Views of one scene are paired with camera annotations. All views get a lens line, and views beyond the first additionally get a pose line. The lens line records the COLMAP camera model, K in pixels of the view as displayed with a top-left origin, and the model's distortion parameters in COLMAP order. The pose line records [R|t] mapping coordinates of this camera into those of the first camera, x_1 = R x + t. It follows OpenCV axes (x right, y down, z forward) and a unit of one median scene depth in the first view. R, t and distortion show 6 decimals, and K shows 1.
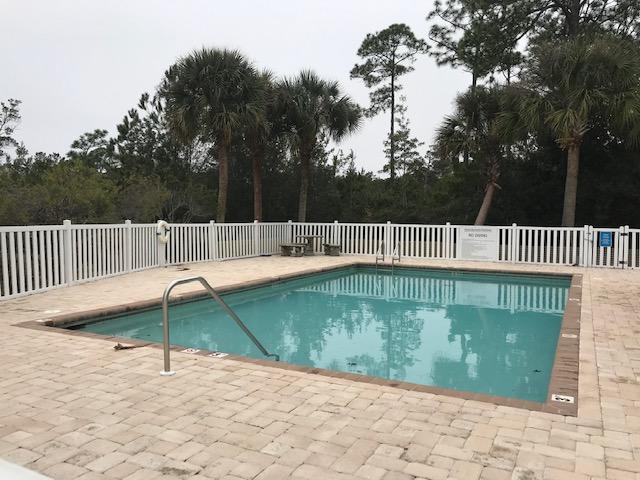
lens RADIAL K [[534.0, 0, 308.1], [0, 534.0, 237.7], [0, 0, 1]] dist [0.012803, 0.008159]
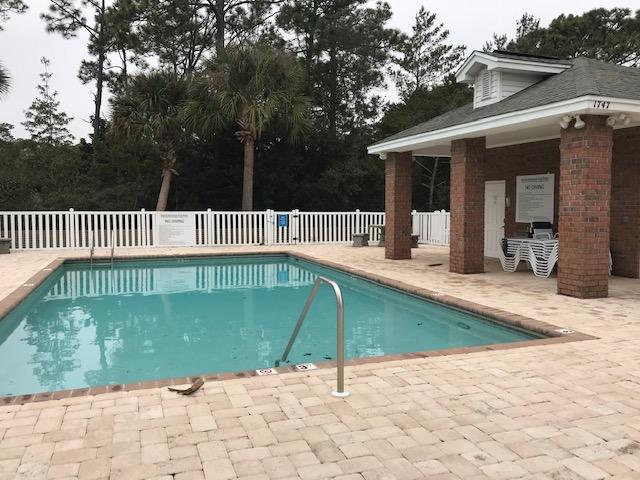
lens RADIAL K [[534.0, 0, 321.5], [0, 534.0, 238.5], [0, 0, 1]] dist [0.012803, 0.008159]
pose [[0.674267, -0.057427, 0.736251, -0.213268], [0.035106, 0.998337, 0.045718, -0.007046], [-0.737653, -0.004979, 0.675162, 0.111067]]
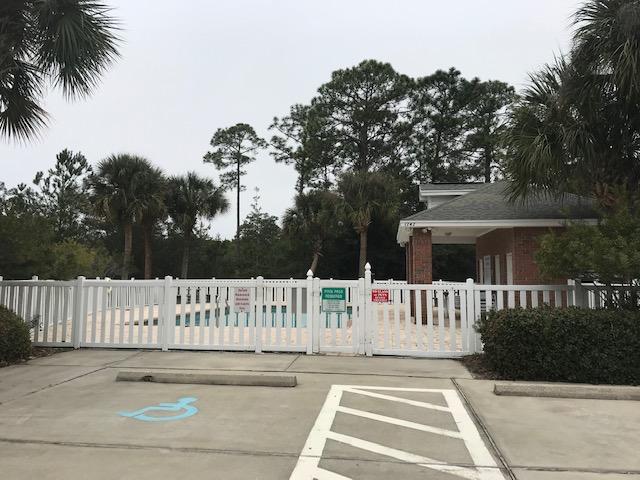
lens RADIAL K [[534.0, 0, 314.8], [0, 534.0, 243.2], [0, 0, 1]] dist [0.012803, 0.008159]
pose [[0.944471, 0.017588, 0.328124, -0.163280], [0.016007, 0.994918, -0.099403, 0.021773], [-0.328205, 0.099136, 0.939390, -0.431096]]
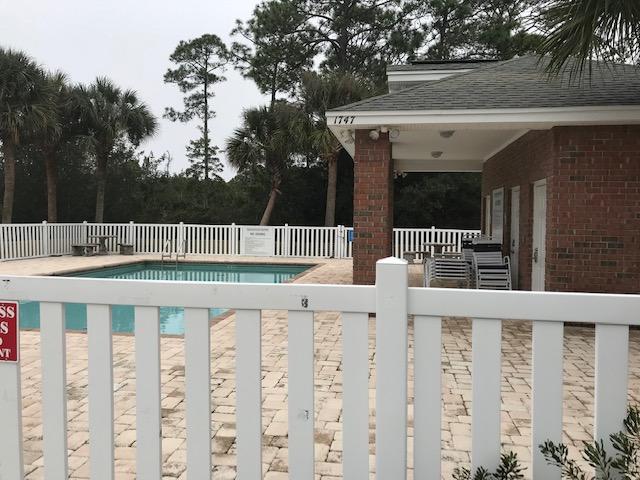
lens RADIAL K [[534.0, 0, 316.6], [0, 534.0, 236.6], [0, 0, 1]] dist [0.012803, 0.008159]
pose [[0.950029, -0.010603, 0.311981, 0.070732], [0.011758, 0.999929, -0.001822, 0.004544], [-0.311940, 0.005399, 0.950086, -0.124274]]
